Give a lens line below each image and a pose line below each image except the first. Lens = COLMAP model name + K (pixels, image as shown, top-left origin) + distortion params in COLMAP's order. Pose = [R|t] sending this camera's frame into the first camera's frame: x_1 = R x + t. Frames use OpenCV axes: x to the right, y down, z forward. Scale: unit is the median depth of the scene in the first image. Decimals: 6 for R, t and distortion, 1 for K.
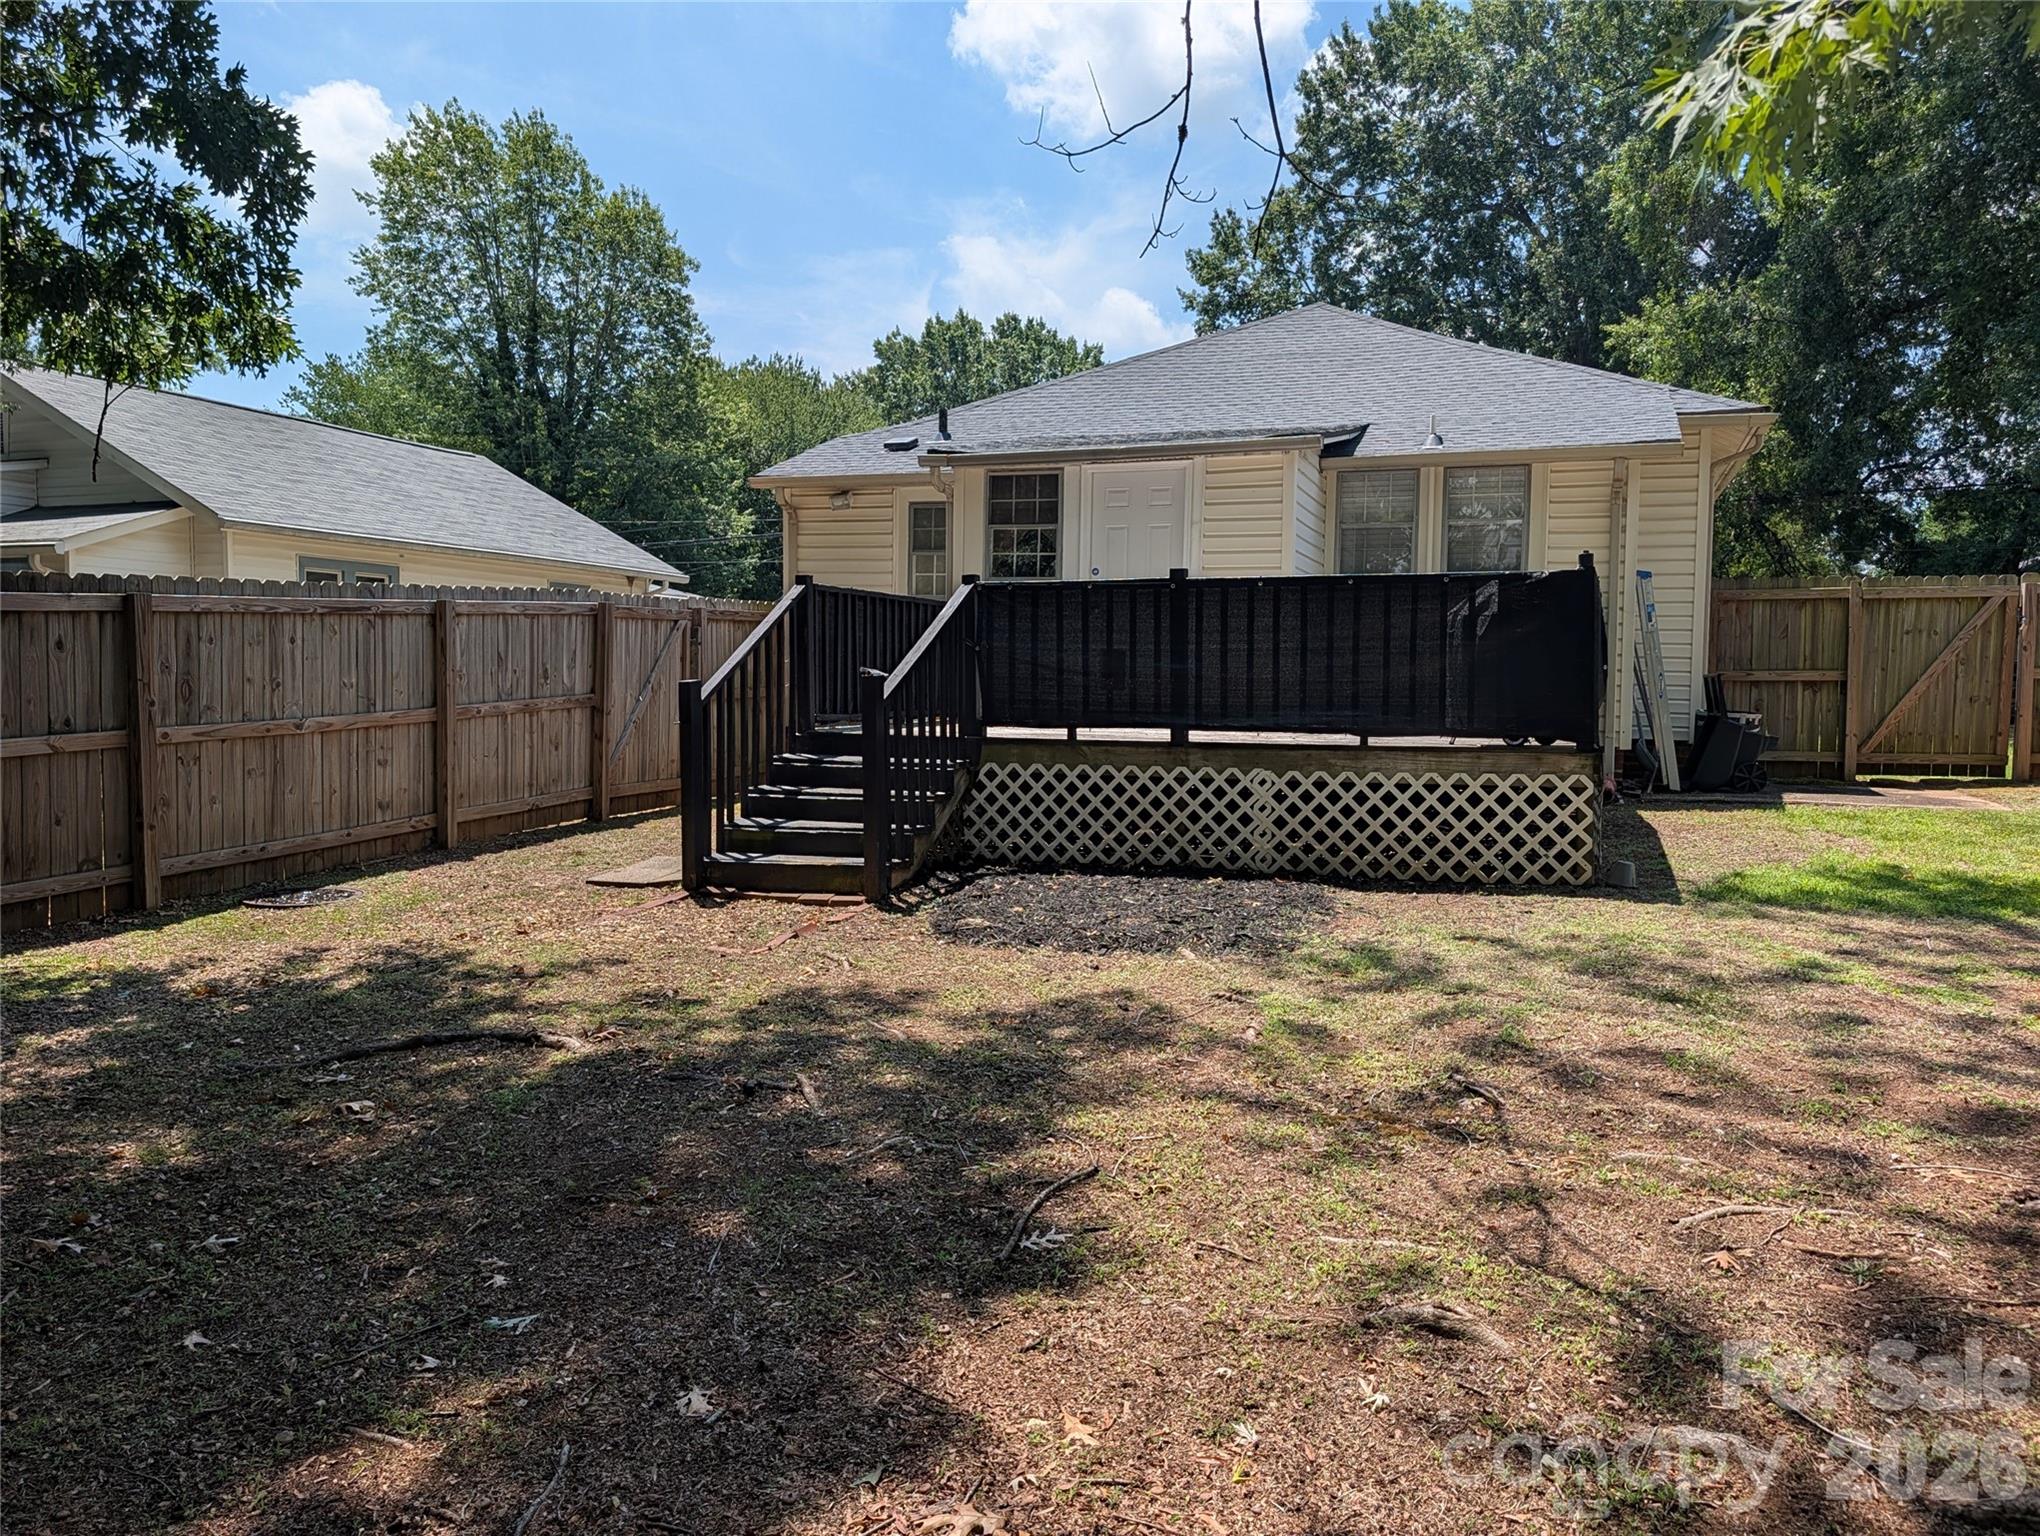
lens RADIAL K [[1491.8, 0, 1028.8], [0, 1491.8, 777.6], [0, 0, 1]] dist [0.014077, -0.017620]
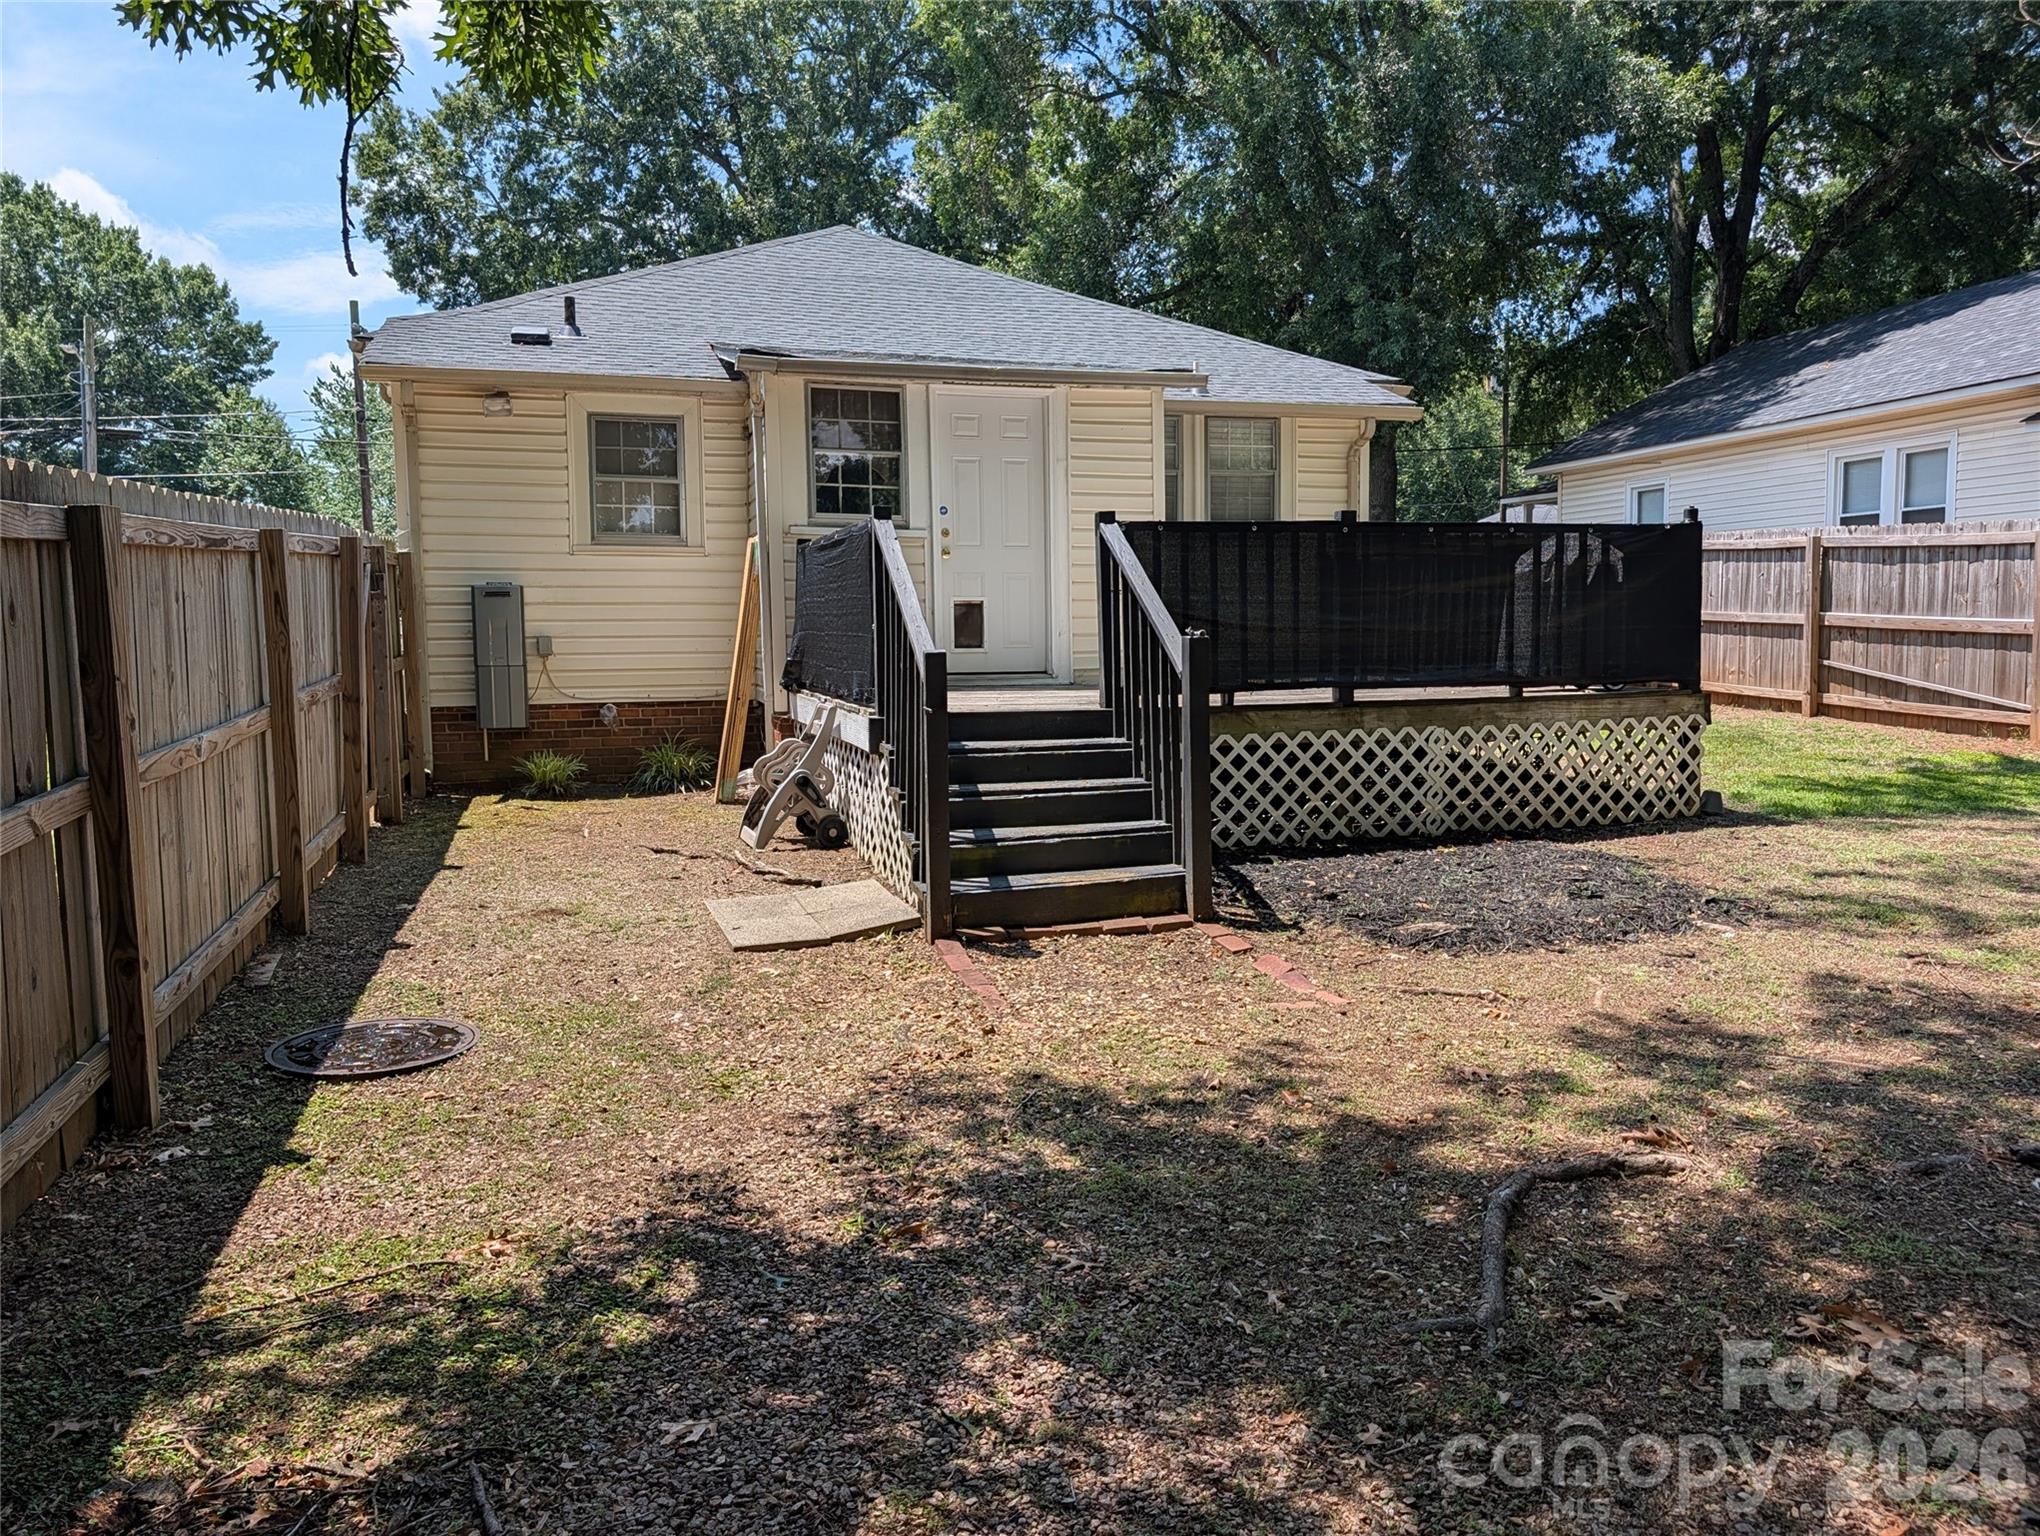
lens RADIAL K [[1491.8, 0, 1022.7], [0, 1491.8, 751.3], [0, 0, 1]] dist [0.014077, -0.017620]
pose [[0.808428, -0.067823, 0.584674, -0.597923], [0.055695, 0.997697, 0.038724, -0.040461], [-0.585954, 0.001258, 0.810343, 0.377461]]
